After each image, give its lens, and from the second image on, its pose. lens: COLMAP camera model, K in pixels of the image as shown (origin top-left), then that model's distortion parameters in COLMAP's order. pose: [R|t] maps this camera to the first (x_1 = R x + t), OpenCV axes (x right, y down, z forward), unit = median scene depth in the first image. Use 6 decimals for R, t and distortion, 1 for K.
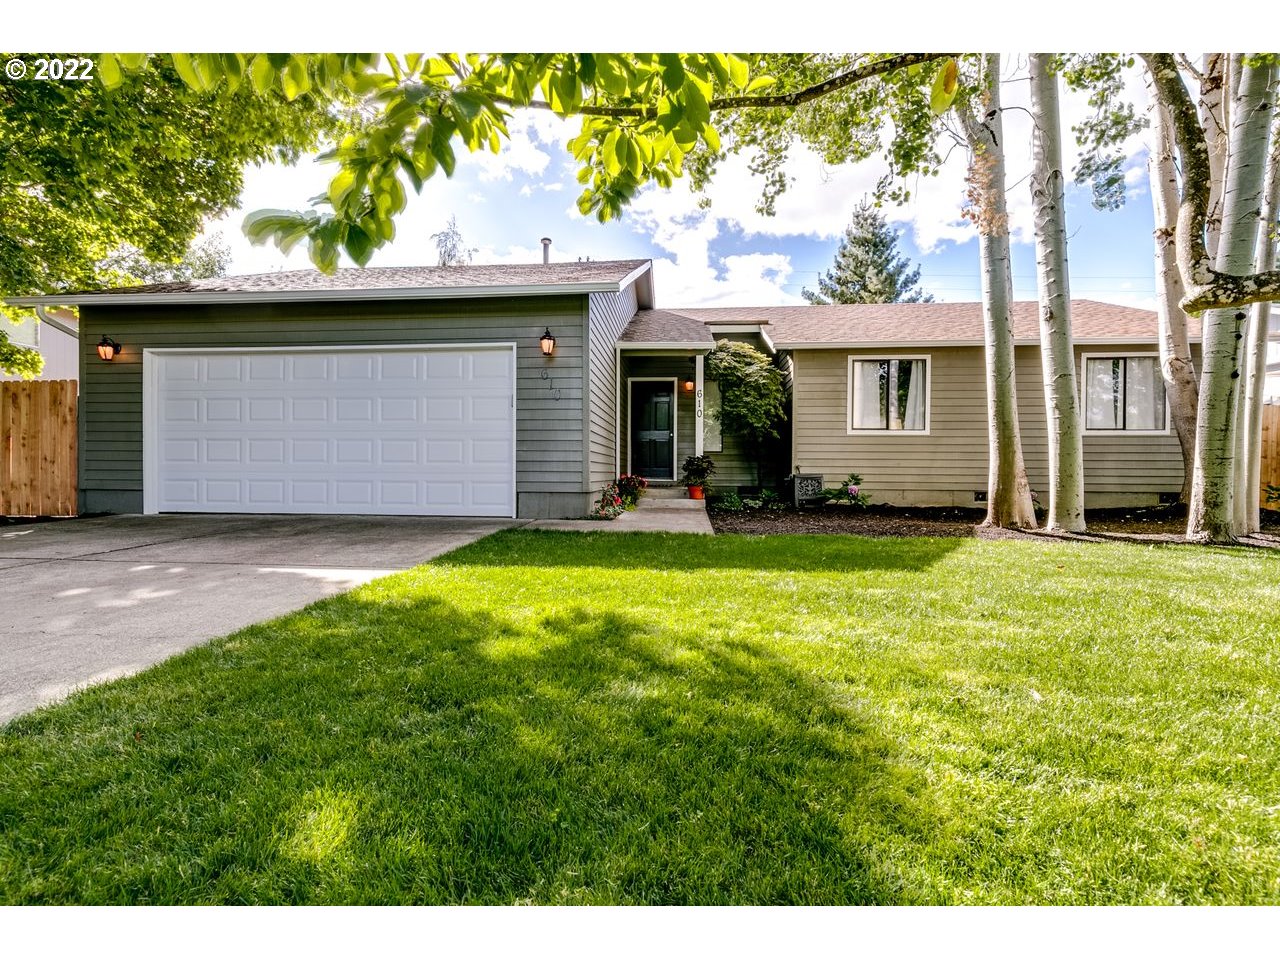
lens RADIAL K [[566.5, 0, 643.2], [0, 566.5, 477.2], [0, 0, 1]] dist [0.004137, -0.000792]
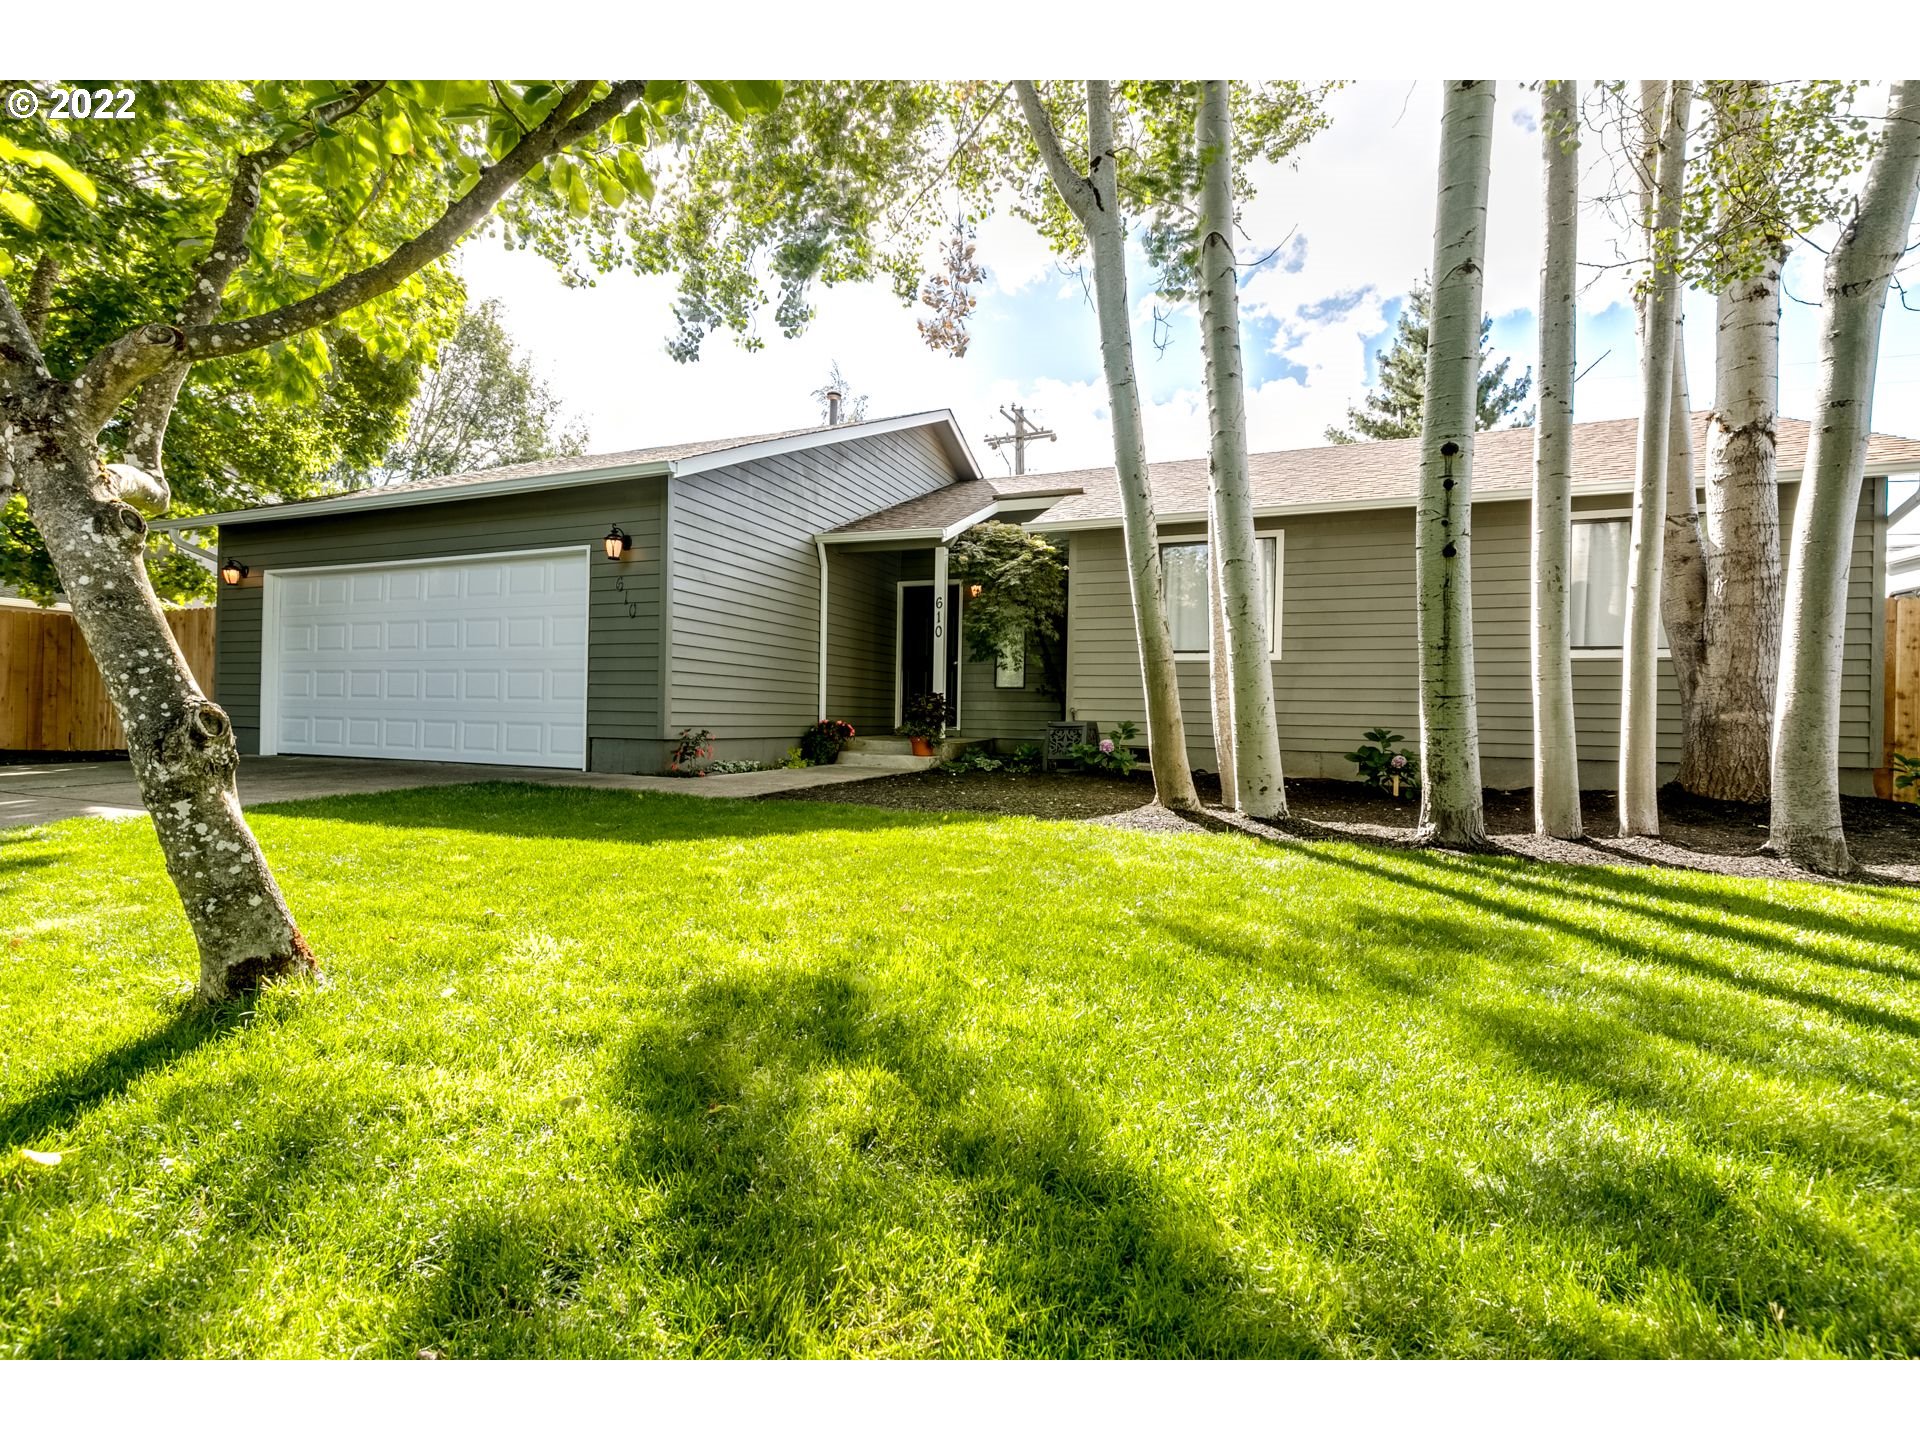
lens RADIAL K [[849.7, 0, 950.7], [0, 849.7, 720.3], [0, 0, 1]] dist [0.004137, -0.000792]
pose [[0.956922, 0.013590, -0.290027, 0.565509], [-0.016625, 0.999830, -0.008005, 0.004250], [0.289869, 0.012482, 0.956985, 0.024512]]
